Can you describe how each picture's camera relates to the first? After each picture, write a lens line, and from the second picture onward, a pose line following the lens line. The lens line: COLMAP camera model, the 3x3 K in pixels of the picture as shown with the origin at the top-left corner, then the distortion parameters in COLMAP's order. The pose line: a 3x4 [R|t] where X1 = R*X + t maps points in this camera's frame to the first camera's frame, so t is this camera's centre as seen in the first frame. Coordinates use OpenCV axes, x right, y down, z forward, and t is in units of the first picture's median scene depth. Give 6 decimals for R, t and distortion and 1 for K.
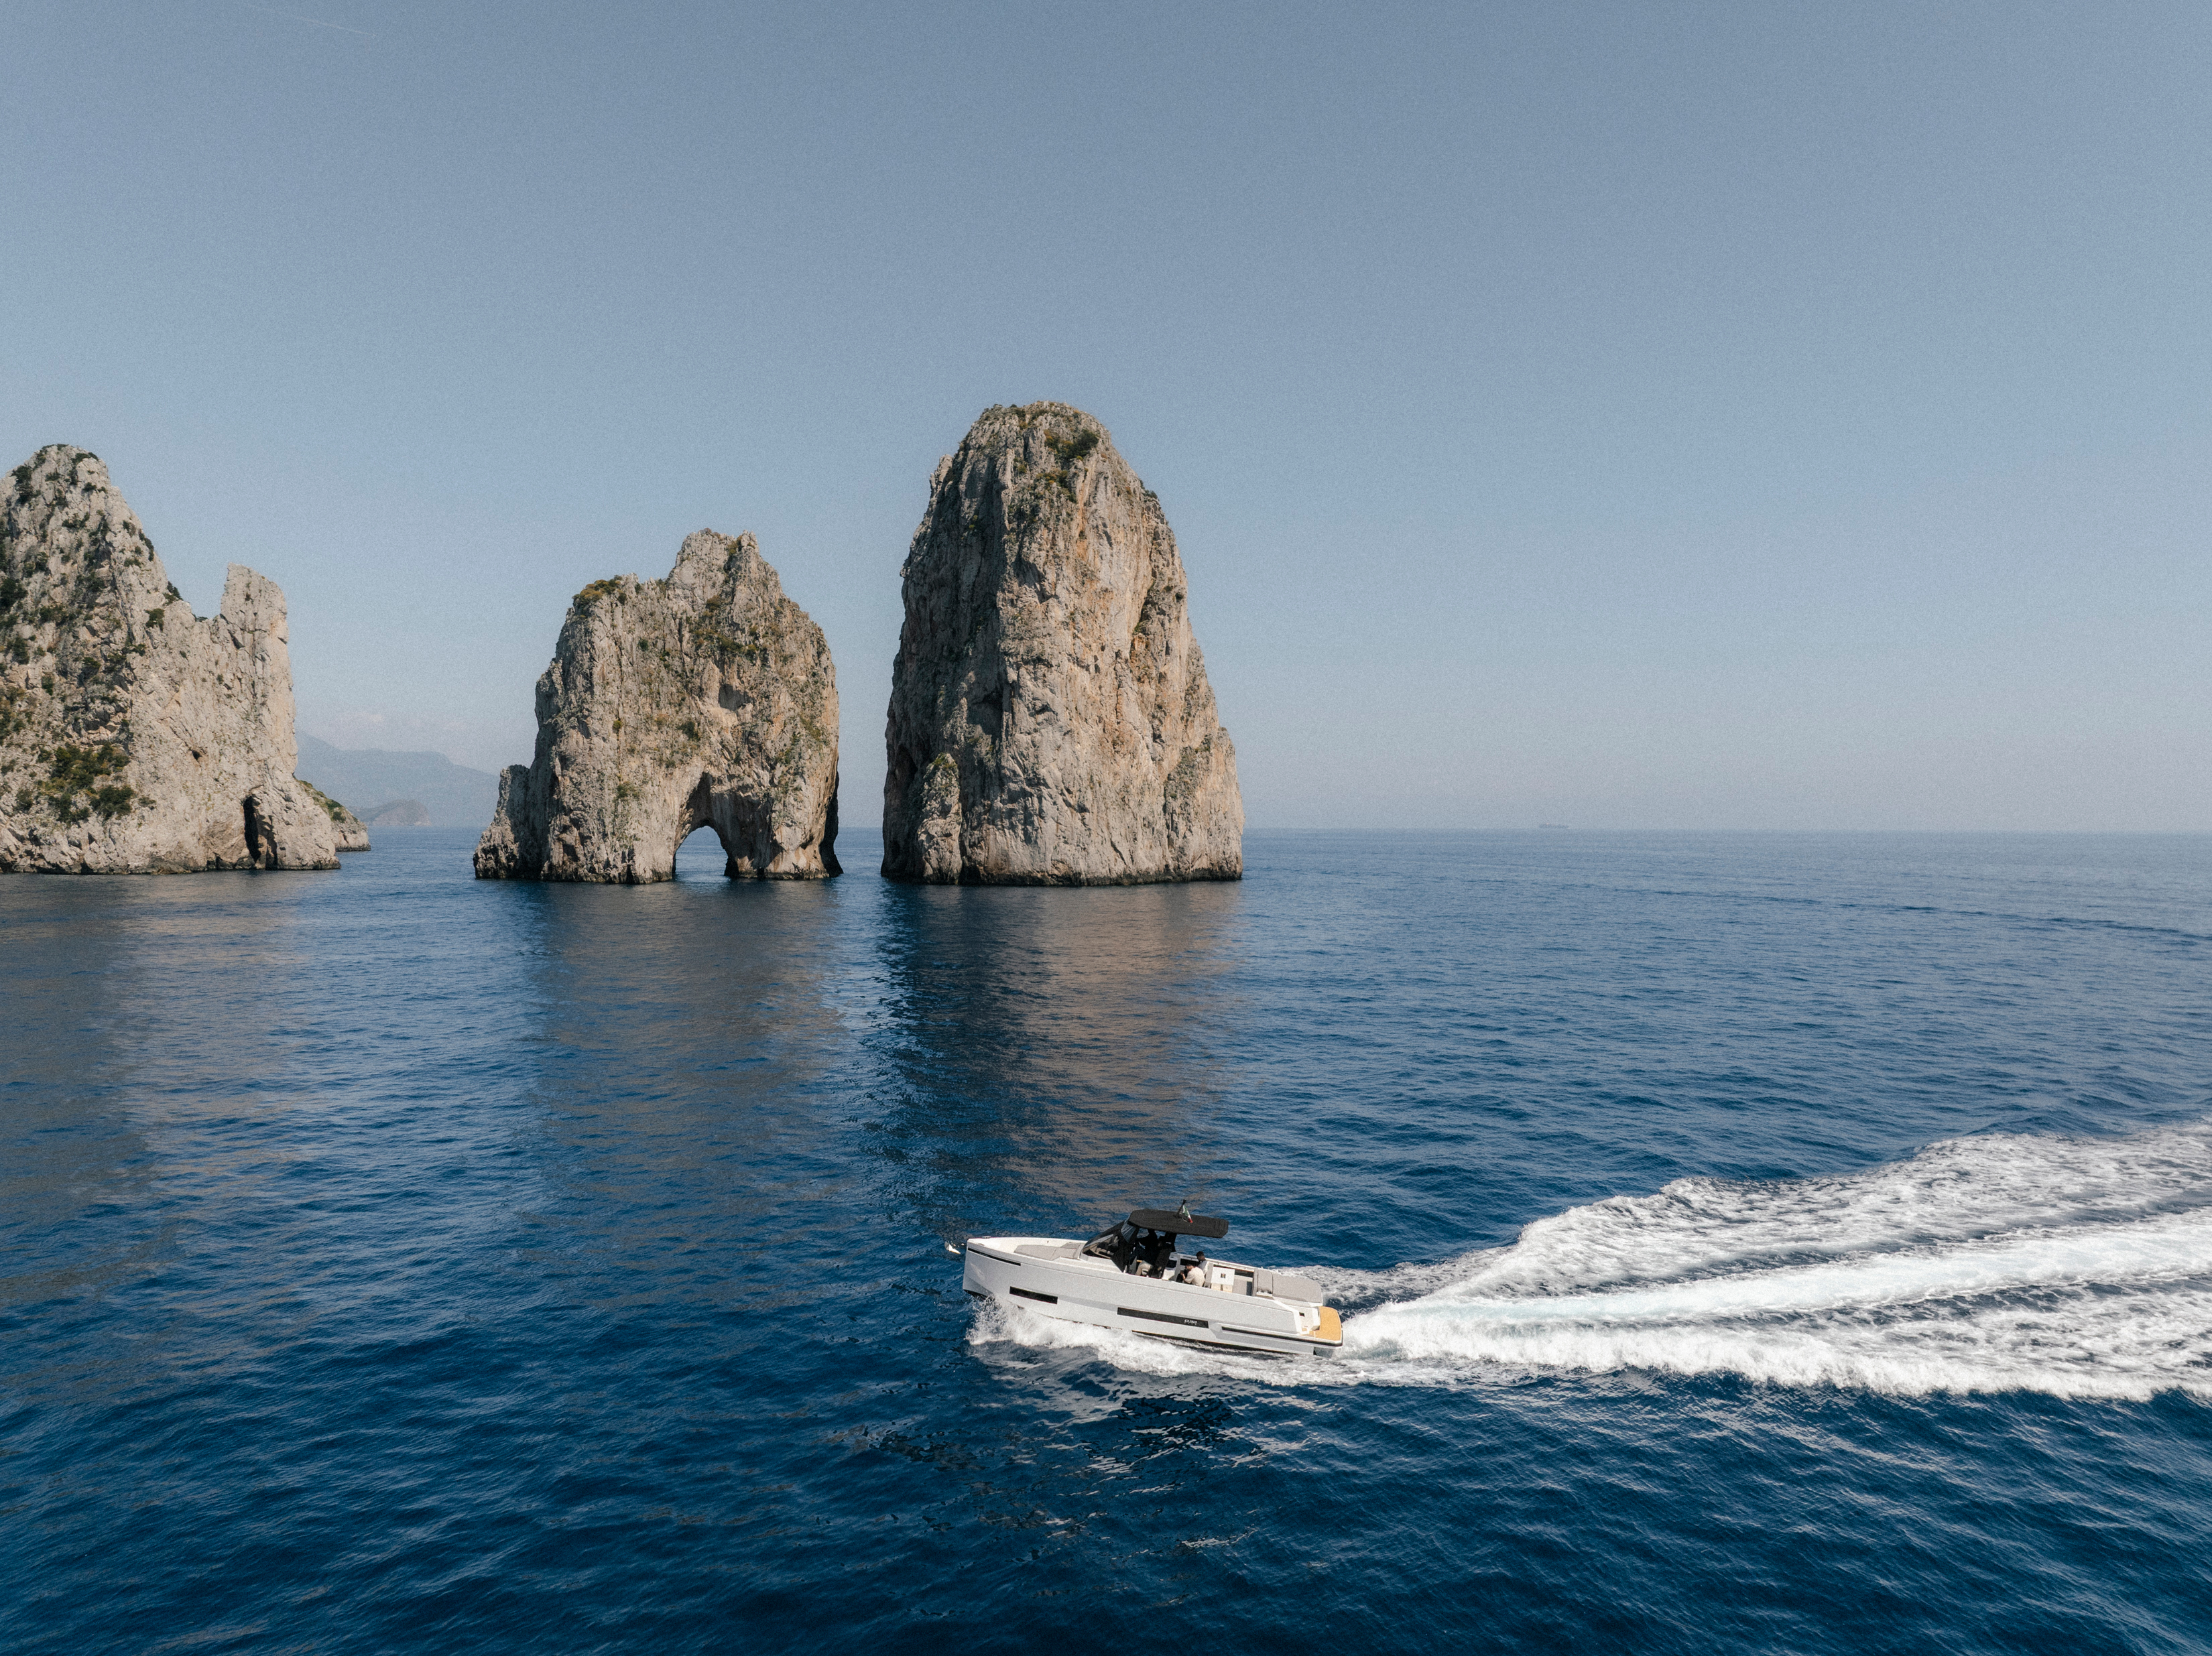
lens RADIAL K [[1577.6, 0, 1098.7], [0, 1577.6, 830.2], [0, 0, 1]] dist [-0.037230, 0.001667]
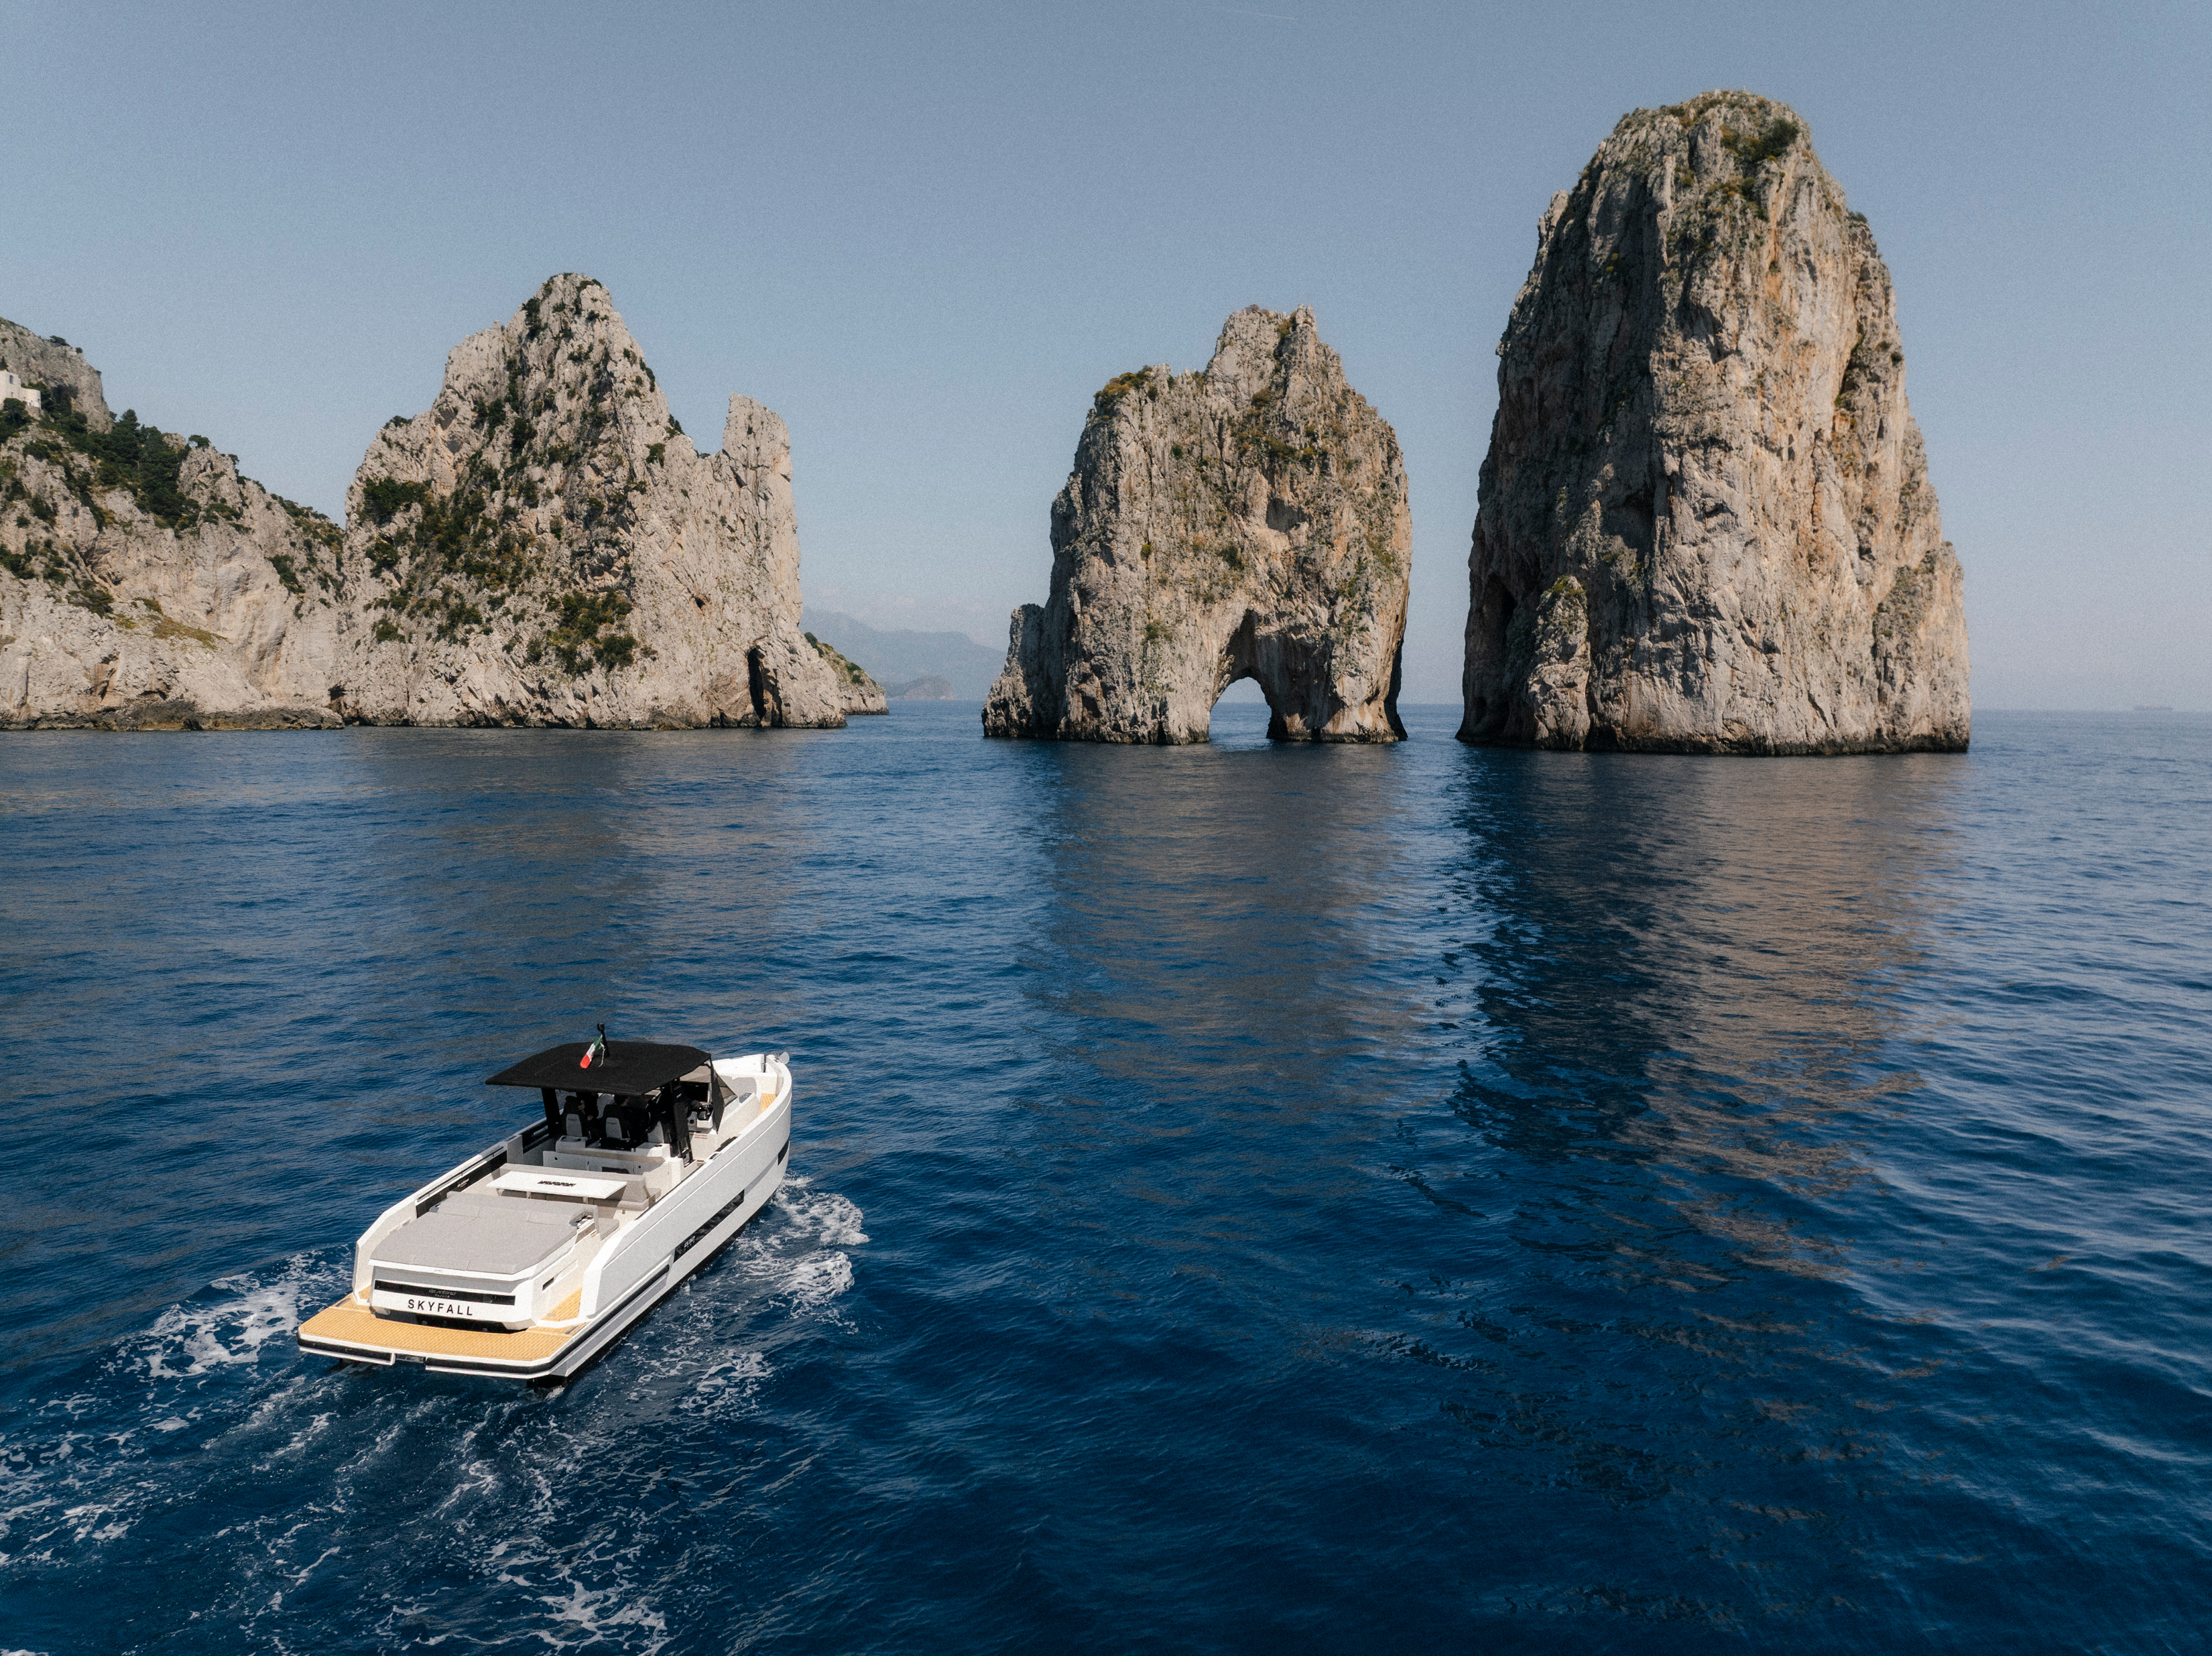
lens RADIAL K [[1549.6, 0, 1111.8], [0, 1549.6, 820.0], [0, 0, 1]] dist [-0.033244, -0.002928]
pose [[0.955353, 0.026699, -0.294257, -0.080893], [-0.005348, 0.997308, 0.073125, 0.013737], [0.295418, -0.068287, 0.952925, 0.213049]]
